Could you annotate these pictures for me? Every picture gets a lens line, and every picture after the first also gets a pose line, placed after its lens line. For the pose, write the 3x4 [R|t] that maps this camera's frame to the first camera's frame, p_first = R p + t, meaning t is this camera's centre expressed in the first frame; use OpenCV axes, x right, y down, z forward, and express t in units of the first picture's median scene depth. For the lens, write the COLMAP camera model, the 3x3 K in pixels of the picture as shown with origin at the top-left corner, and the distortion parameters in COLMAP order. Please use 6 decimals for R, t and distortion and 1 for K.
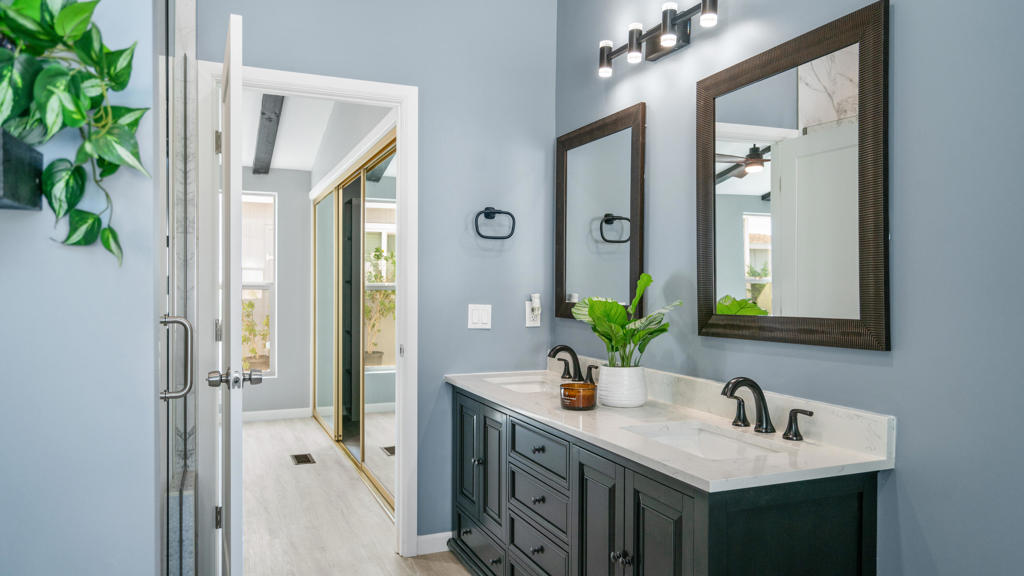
lens RADIAL K [[692.1, 0, 512.0], [0, 692.1, 288.0], [0, 0, 1]] dist [-0.002352, -0.000612]
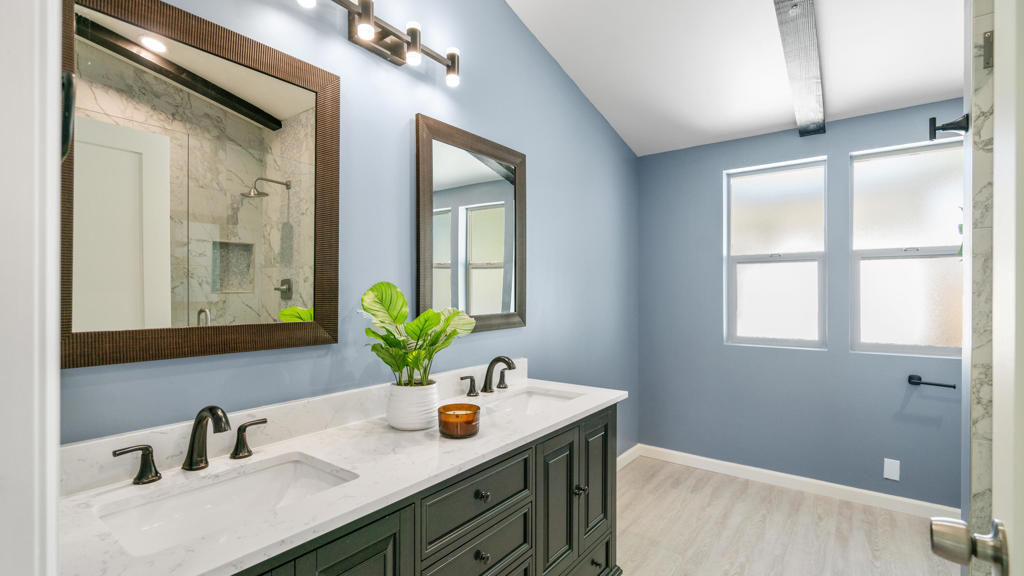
lens RADIAL K [[468.3, 0, 512.0], [0, 468.3, 288.0], [0, 0, 1]] dist [0.001847, 0.000457]
pose [[-0.507720, 0.007866, 0.861486, -0.406805], [0.004955, 0.999968, -0.006210, -0.010855], [-0.861508, 0.001116, -0.507743, 1.126049]]
